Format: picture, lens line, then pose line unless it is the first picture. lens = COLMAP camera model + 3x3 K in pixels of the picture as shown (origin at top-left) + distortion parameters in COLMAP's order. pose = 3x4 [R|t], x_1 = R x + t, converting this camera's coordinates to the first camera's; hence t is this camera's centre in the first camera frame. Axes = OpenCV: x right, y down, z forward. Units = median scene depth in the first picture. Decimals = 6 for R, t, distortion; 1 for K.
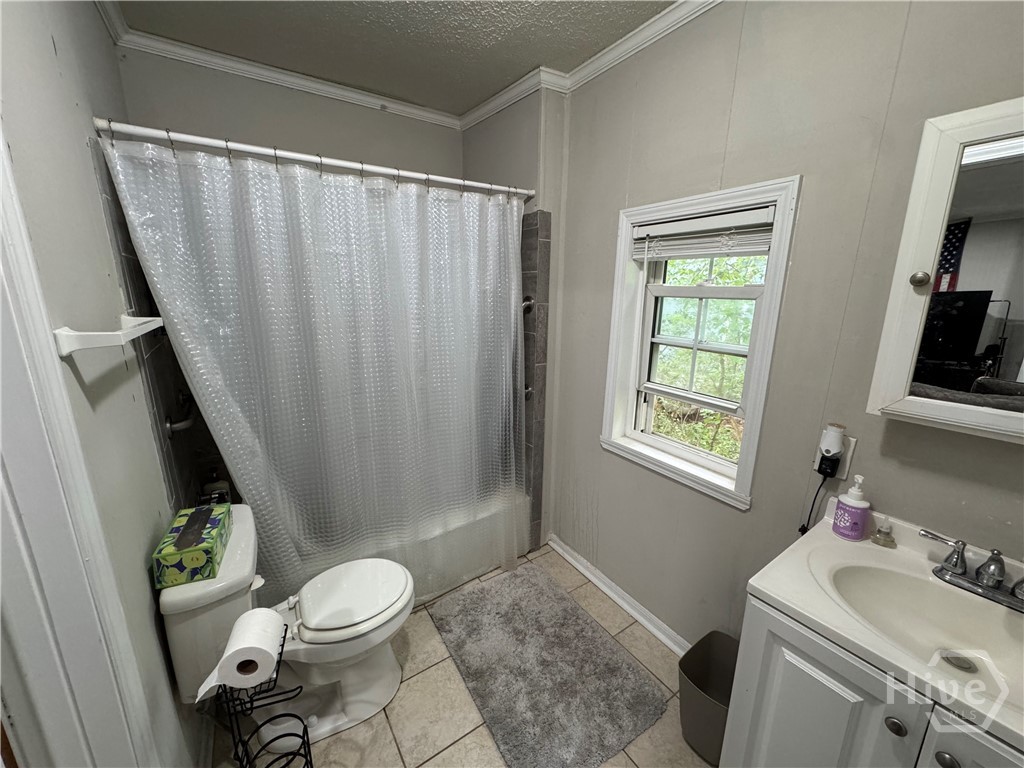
lens RADIAL K [[409.9, 0, 511.7], [0, 409.9, 384.7], [0, 0, 1]] dist [-0.000833, -0.000092]
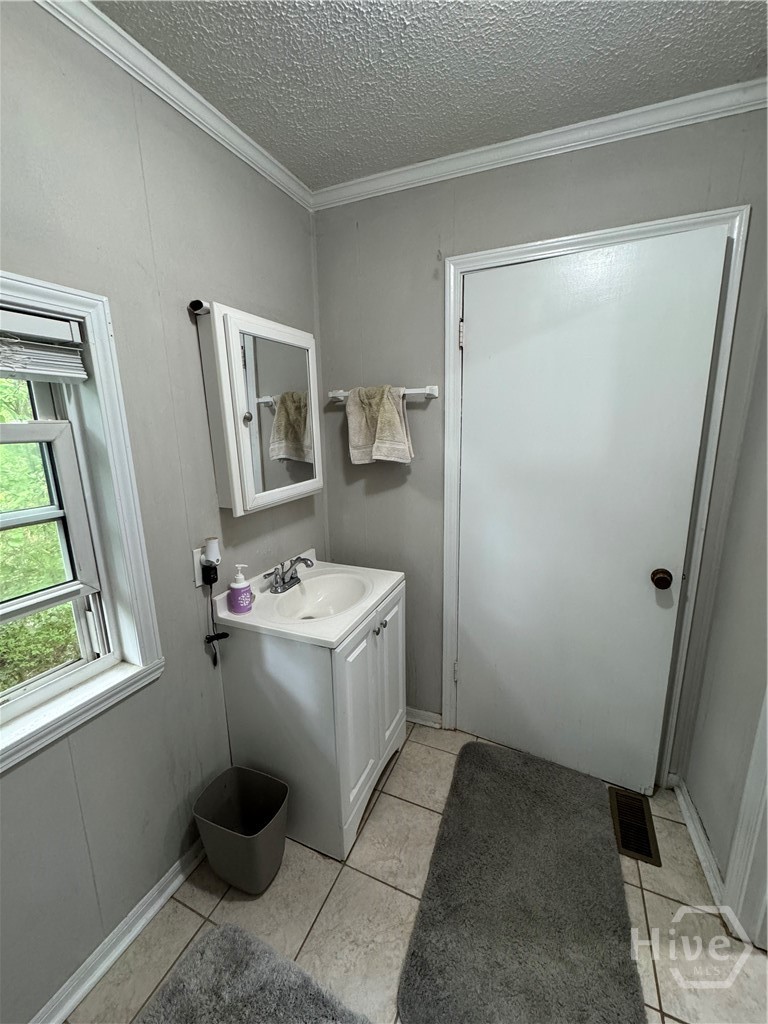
lens RADIAL K [[409.9, 0, 385.5], [0, 409.9, 510.4], [0, 0, 1]] dist [-0.000833, -0.000092]
pose [[-0.531747, -0.182421, 0.827024, -0.368304], [0.206763, 0.919014, 0.335653, -0.223998], [-0.821276, 0.349480, -0.450965, 0.913198]]
